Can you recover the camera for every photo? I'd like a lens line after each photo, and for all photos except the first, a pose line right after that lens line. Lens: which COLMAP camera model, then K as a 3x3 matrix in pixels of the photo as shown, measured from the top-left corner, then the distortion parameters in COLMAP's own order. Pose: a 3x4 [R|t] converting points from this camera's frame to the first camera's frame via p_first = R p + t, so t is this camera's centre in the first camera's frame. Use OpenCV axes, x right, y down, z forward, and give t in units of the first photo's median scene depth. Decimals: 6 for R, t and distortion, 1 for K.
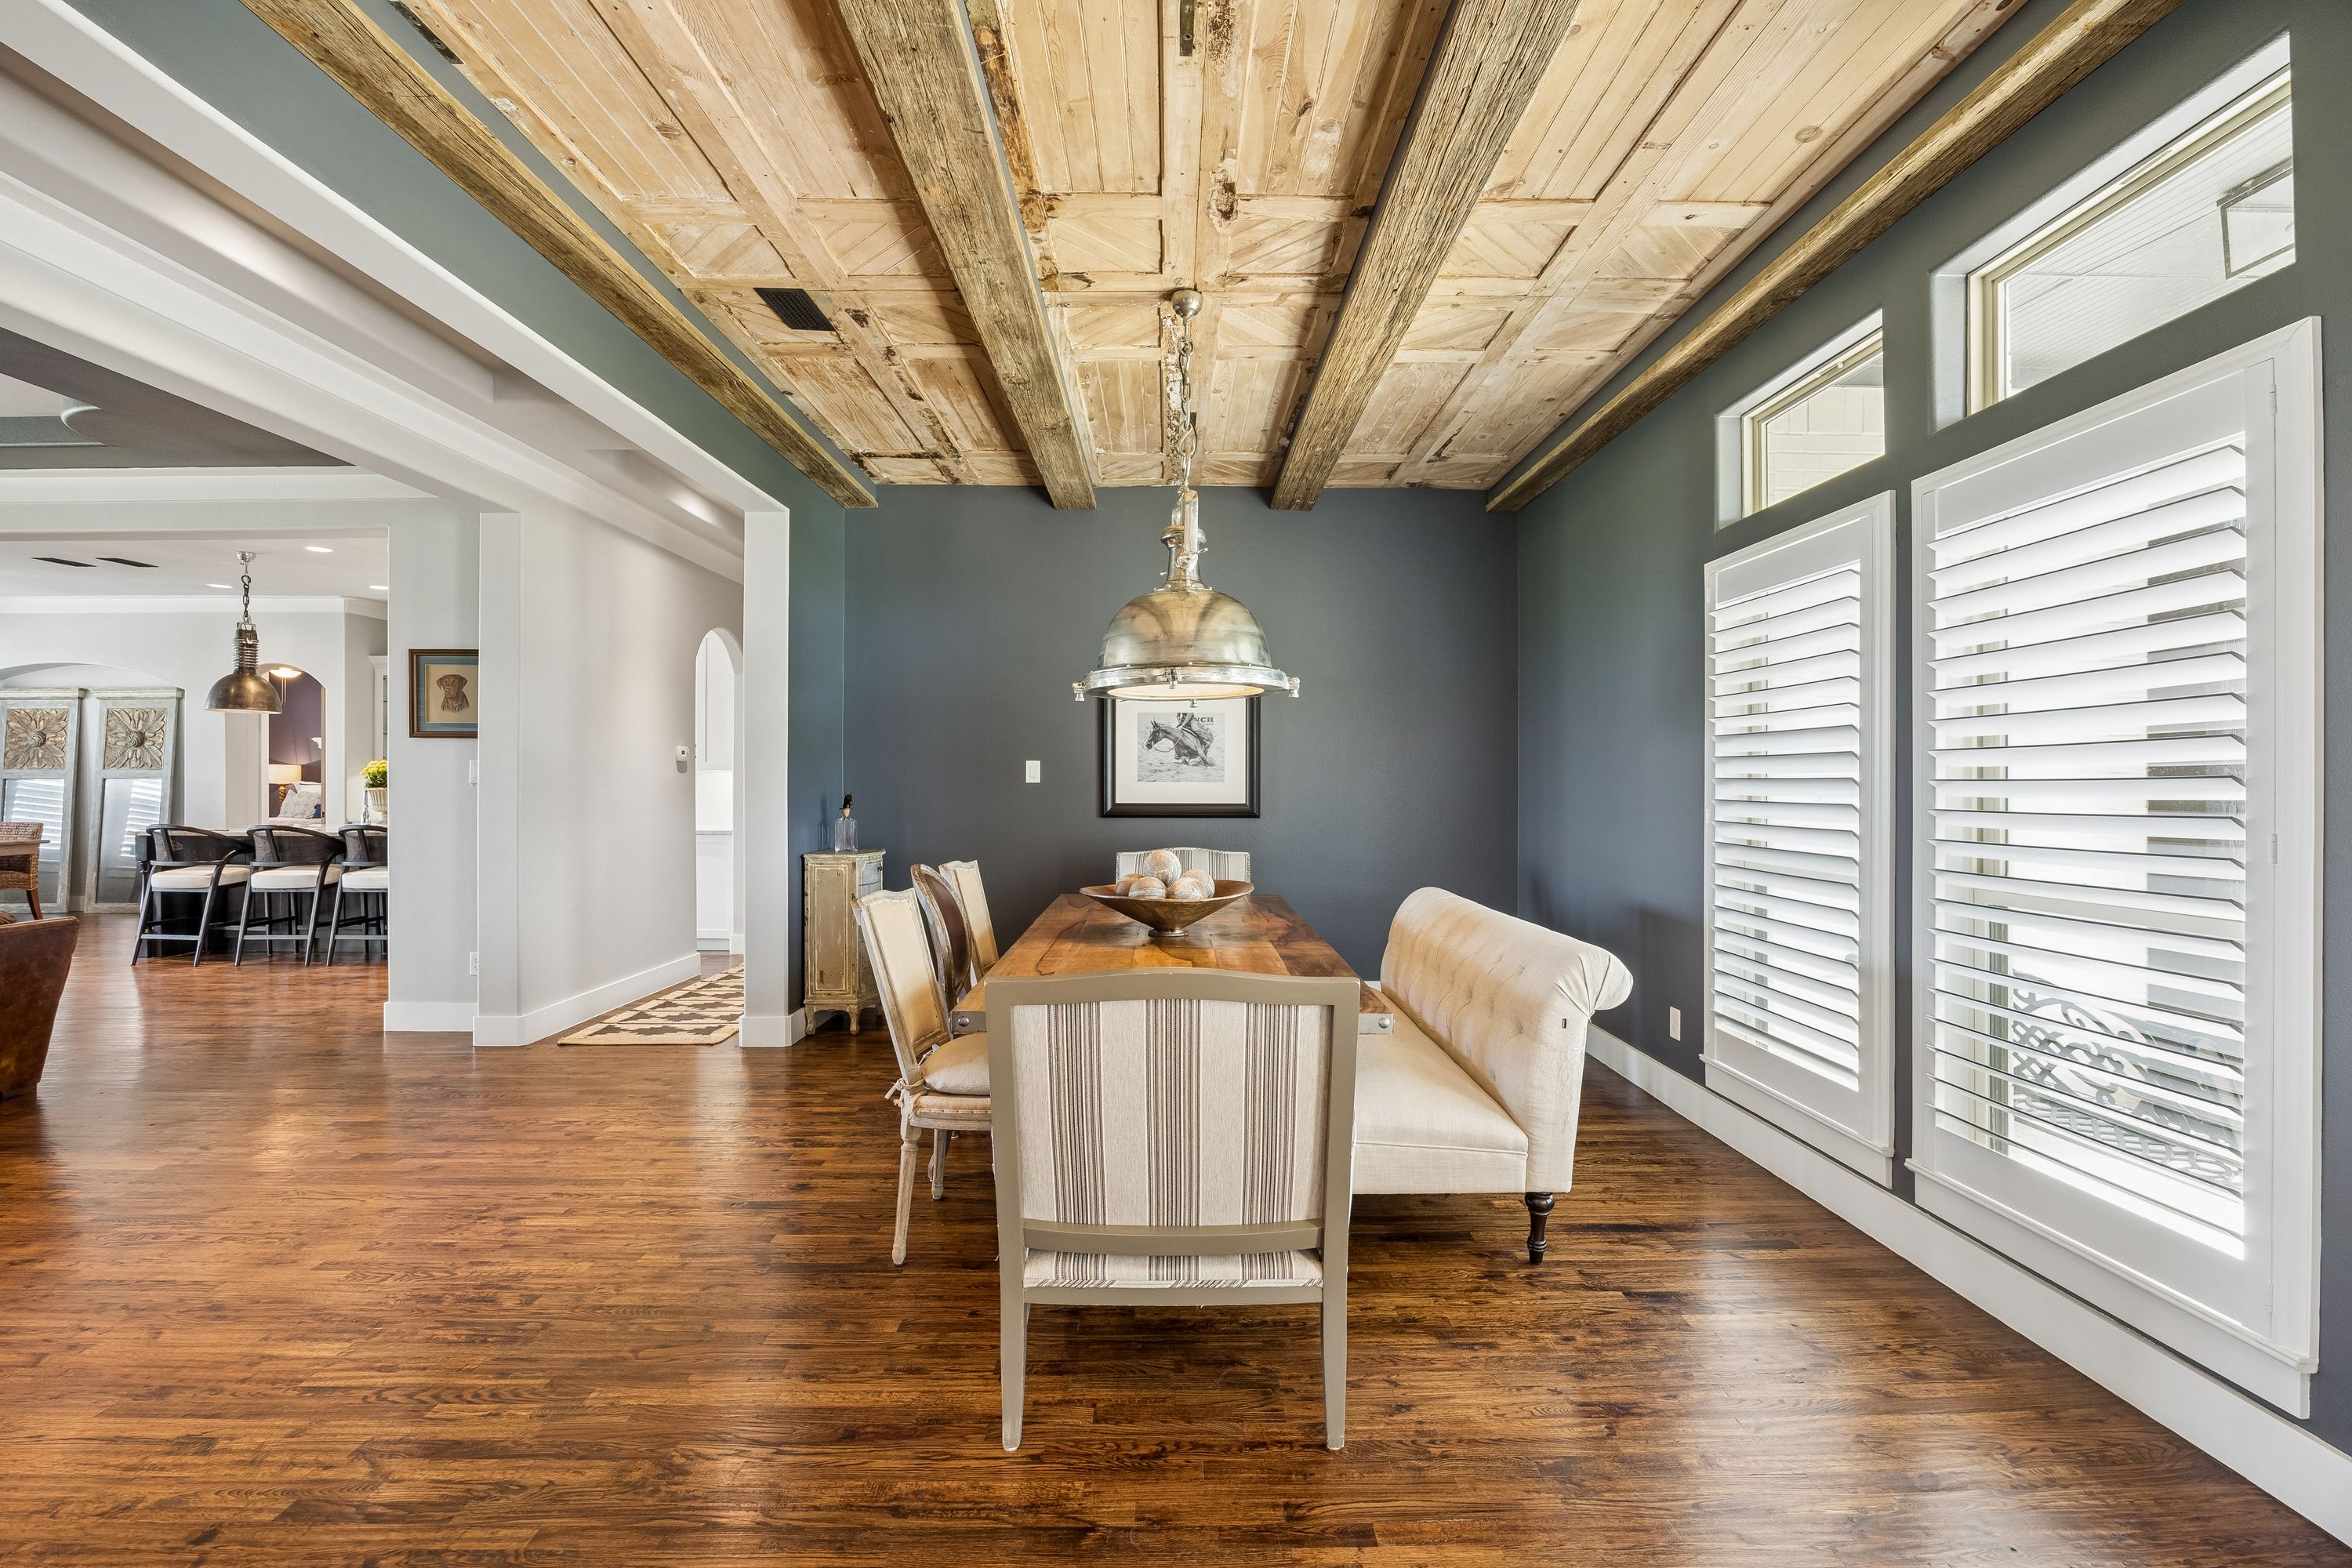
lens RADIAL K [[1034.7, 0, 1180.5], [0, 1034.7, 781.3], [0, 0, 1]] dist [-0.015713, 0.001278]
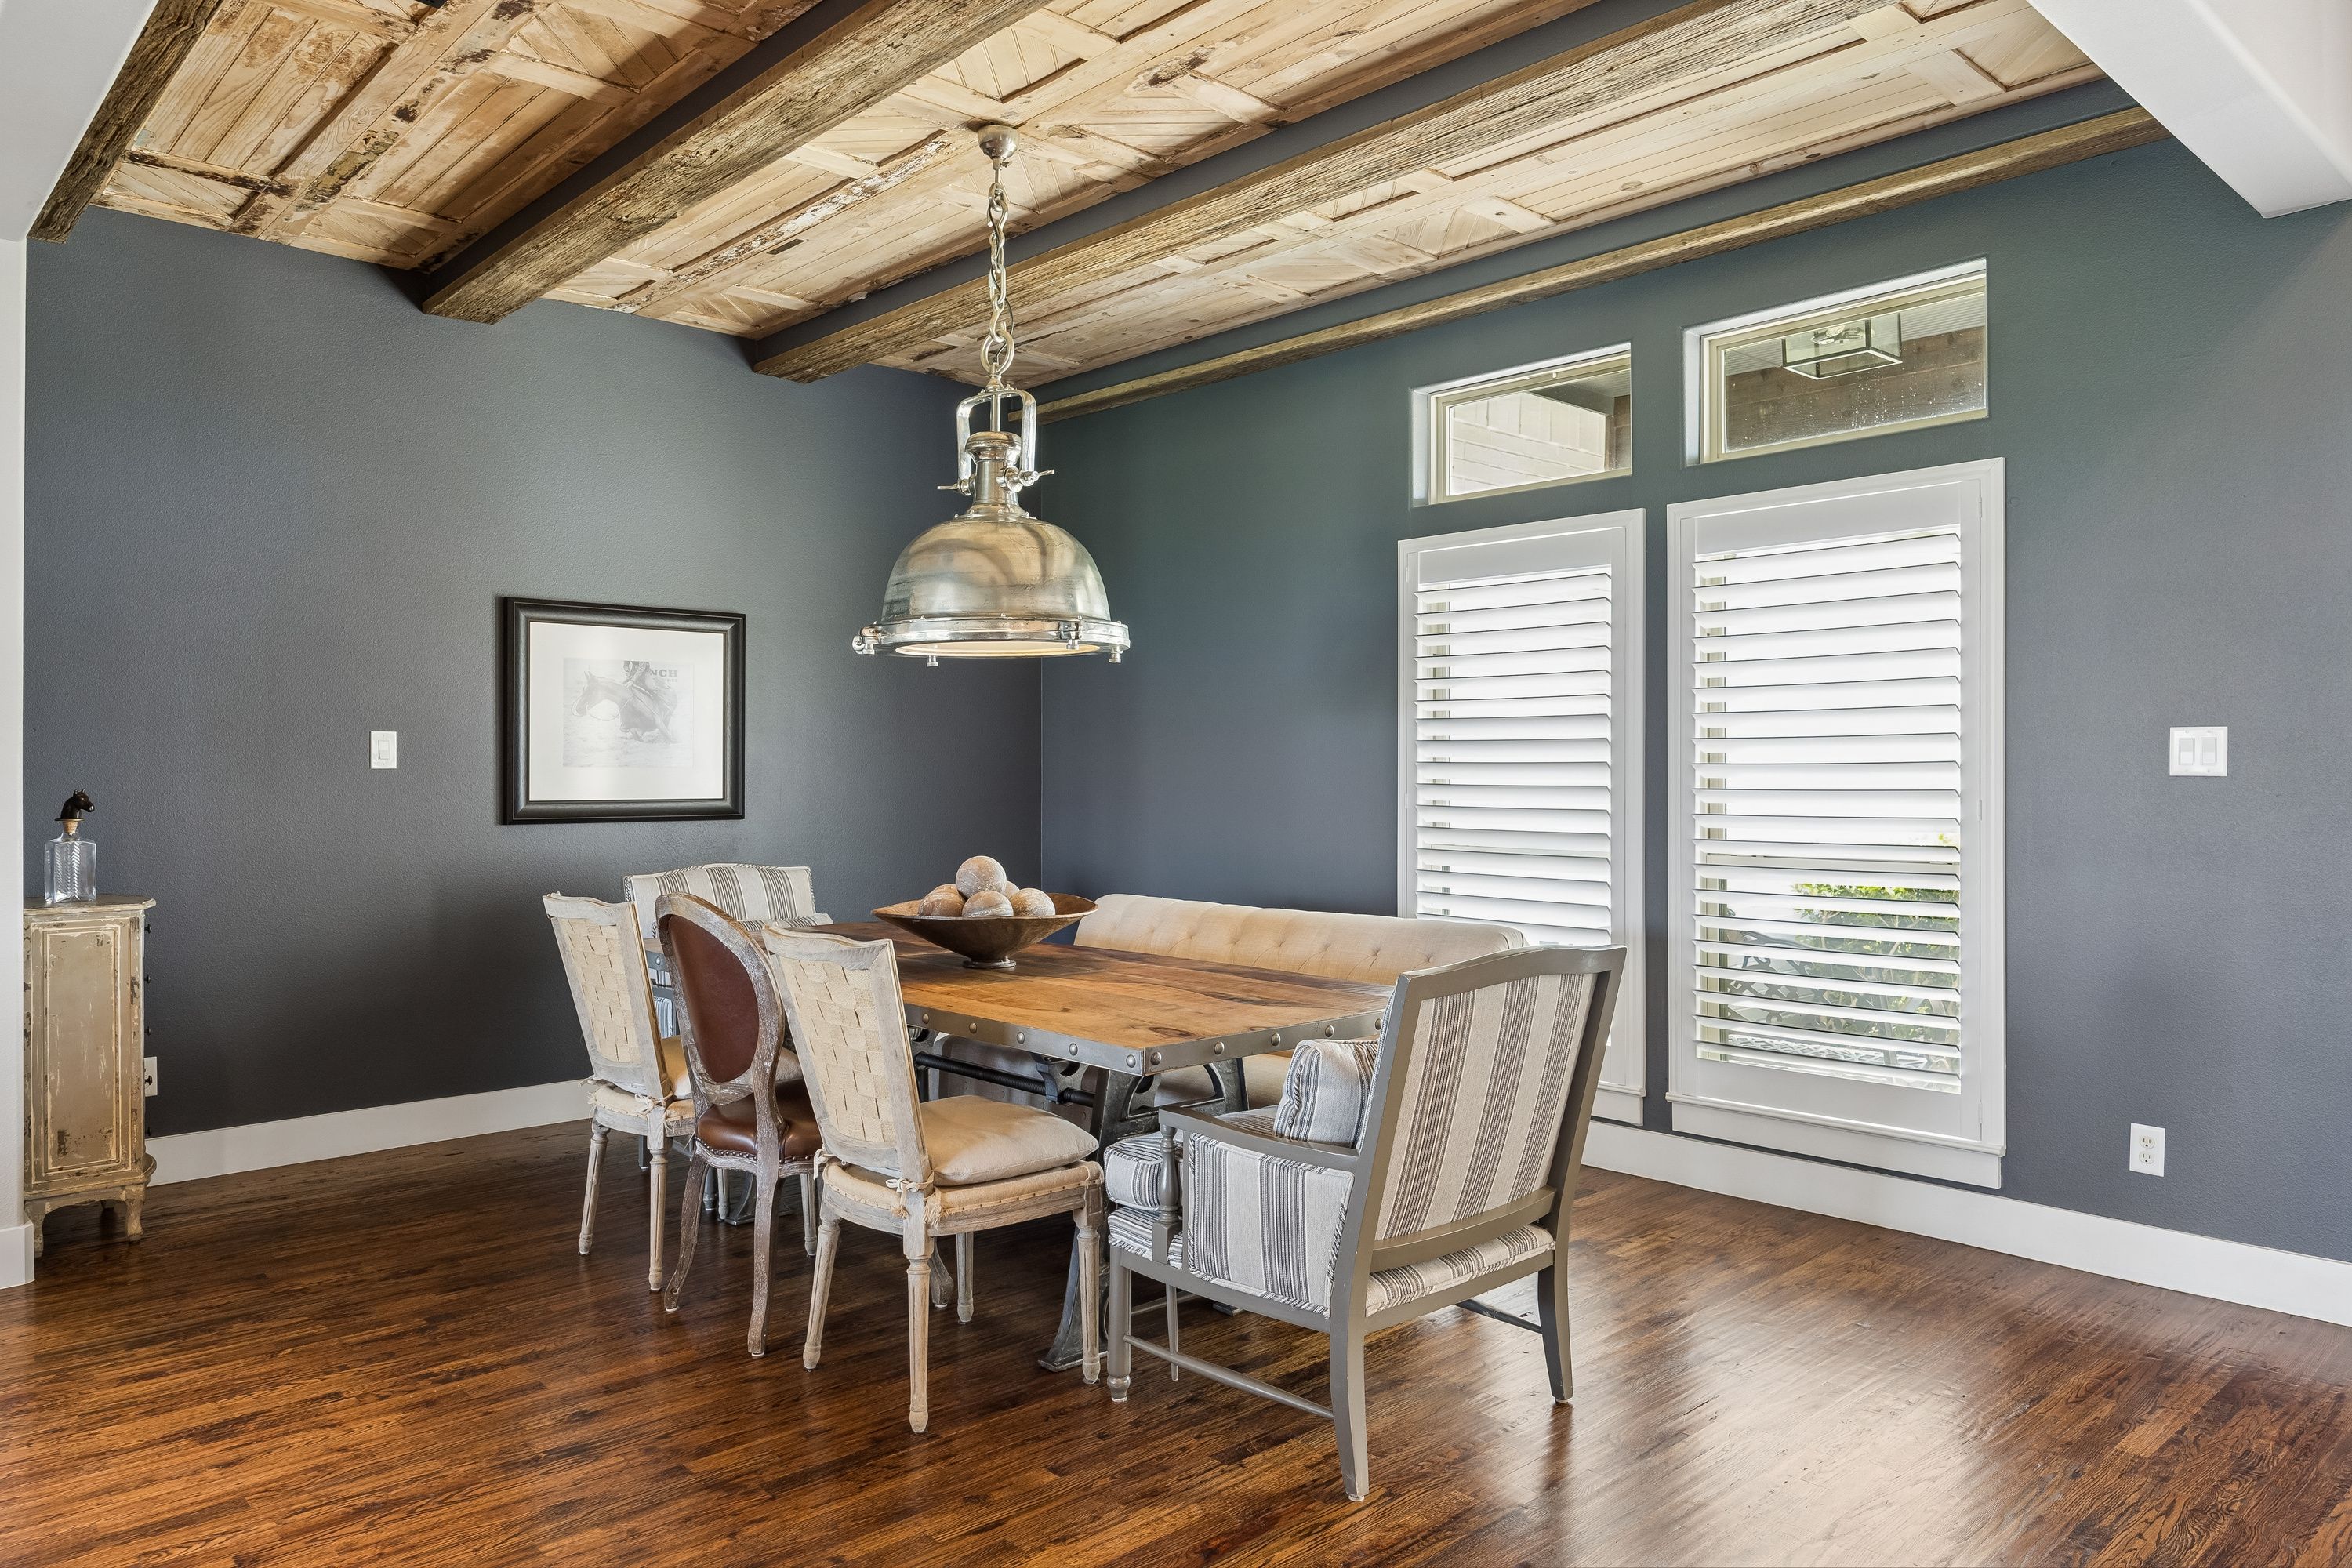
lens RADIAL K [[1592.6, 0, 1180.0], [0, 1592.6, 764.3], [0, 0, 1]] dist [0.006956, -0.004101]
pose [[0.736860, -0.000598, 0.676045, -0.841675], [0.001573, 0.999998, -0.000830, 0.000147], [-0.676044, 0.001675, 0.736860, 0.045485]]
